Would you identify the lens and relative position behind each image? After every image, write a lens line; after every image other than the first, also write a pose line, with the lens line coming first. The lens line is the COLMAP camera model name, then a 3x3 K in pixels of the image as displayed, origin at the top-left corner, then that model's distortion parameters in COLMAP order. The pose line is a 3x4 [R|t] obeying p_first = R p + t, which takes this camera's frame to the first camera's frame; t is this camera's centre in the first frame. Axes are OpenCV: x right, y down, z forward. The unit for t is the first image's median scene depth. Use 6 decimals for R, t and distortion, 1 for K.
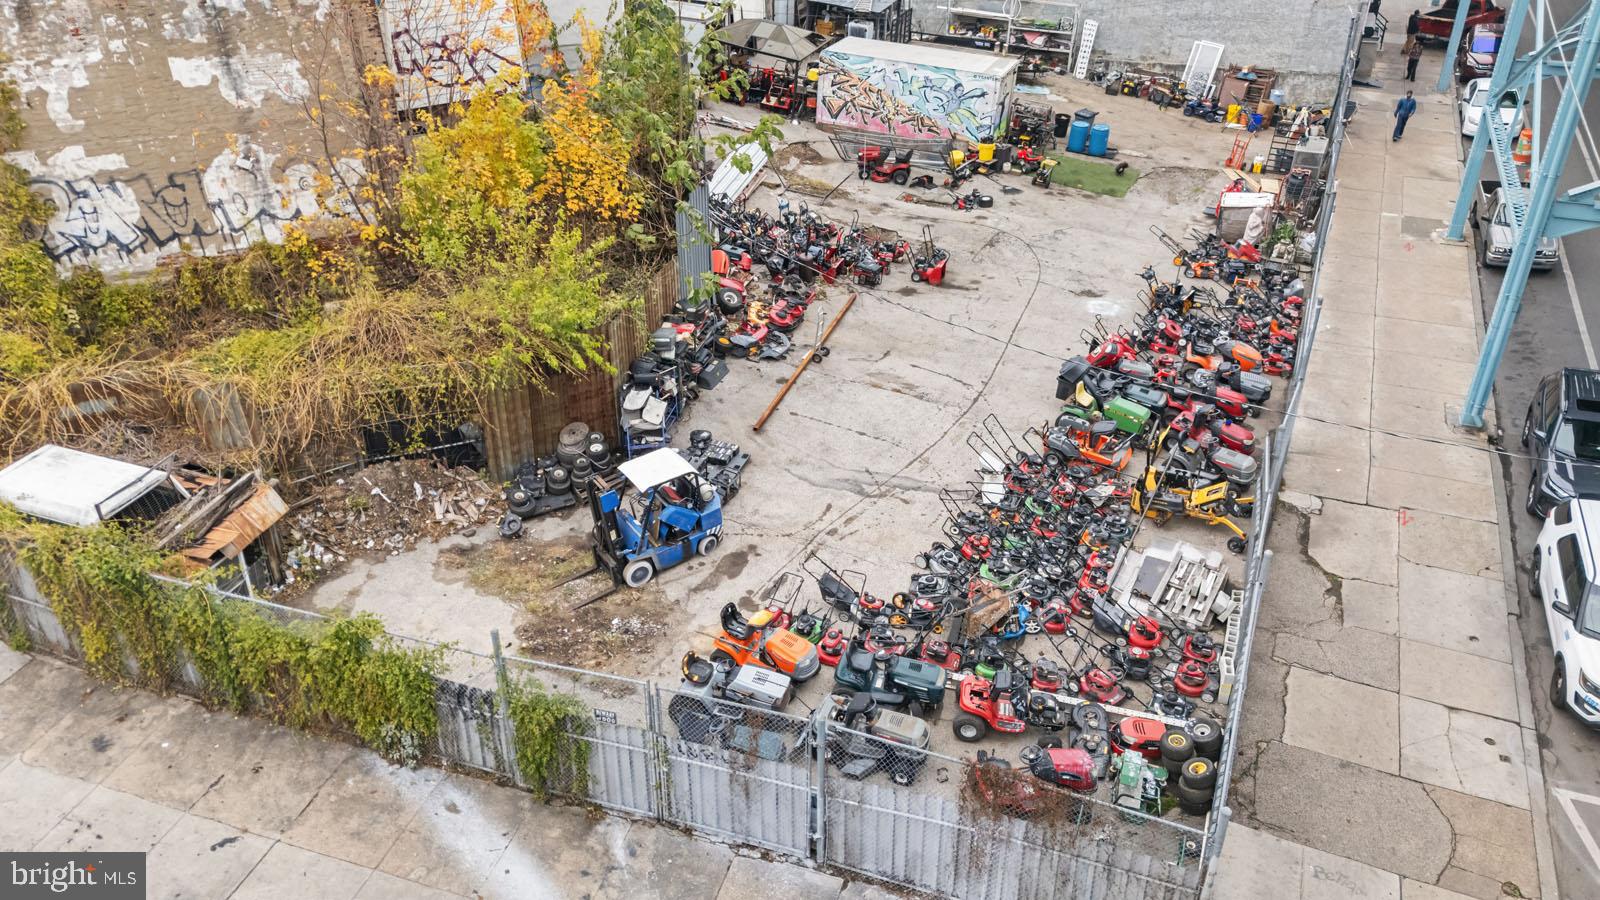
lens RADIAL K [[1169.3, 0, 803.0], [0, 1169.3, 457.0], [0, 0, 1]] dist [0.055075, -0.045868]
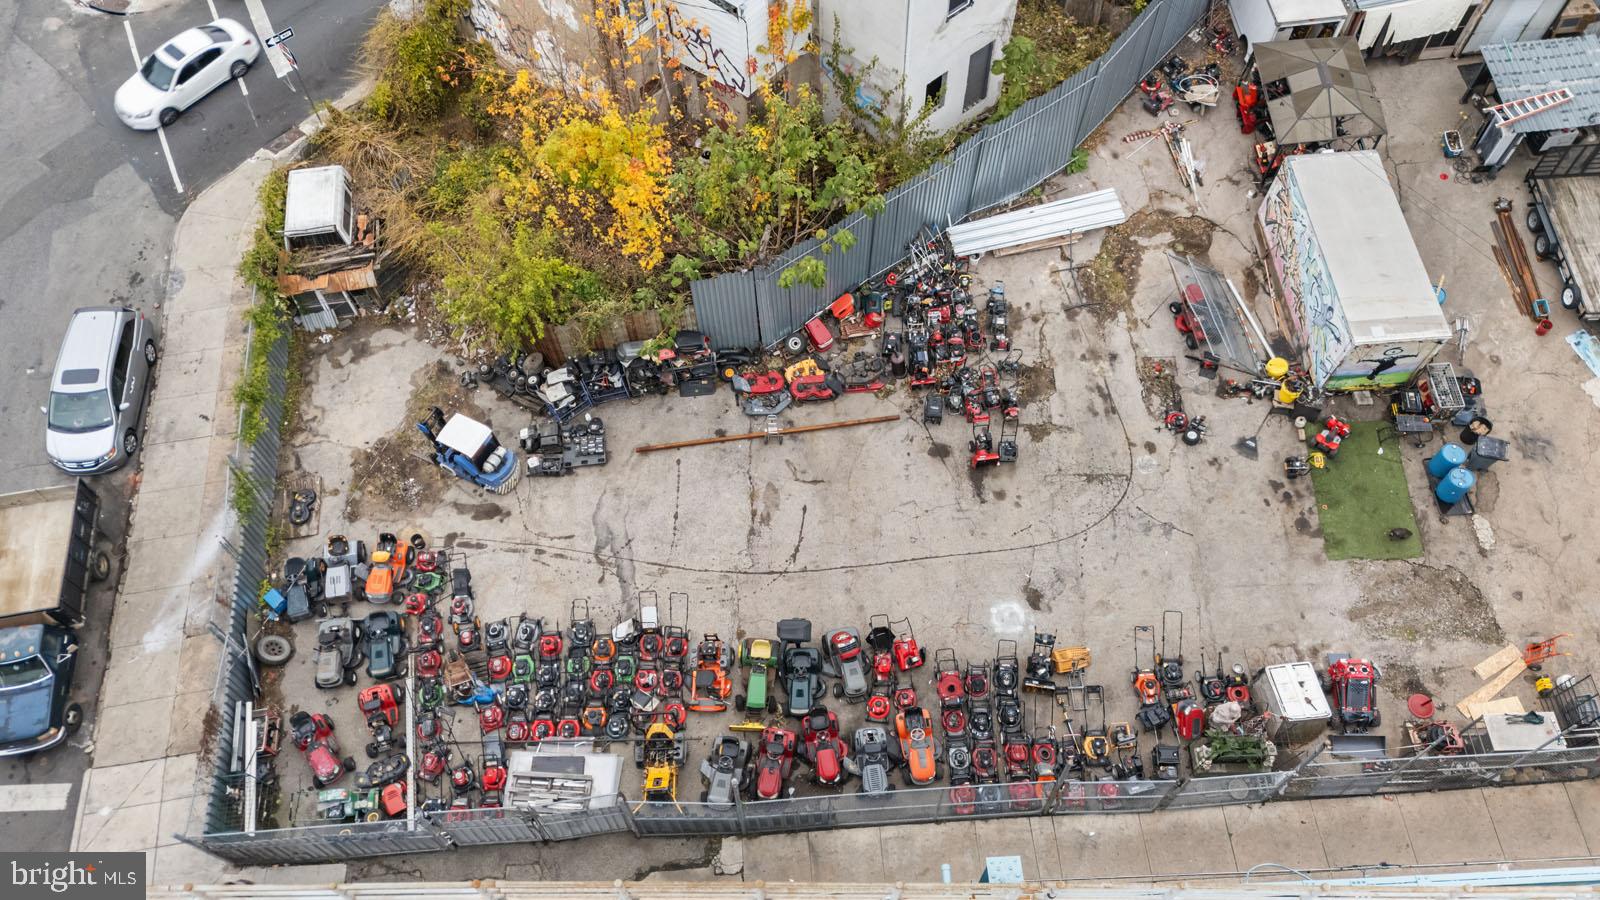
lens RADIAL K [[1162.1, 0, 802.9], [0, 1162.1, 455.4], [0, 0, 1]] dist [0.065980, -0.057314]
pose [[0.447228, 0.763947, -0.465158, 0.692025], [-0.451256, 0.641747, 0.620104, -0.968147], [0.772240, -0.067423, 0.631743, 0.354749]]
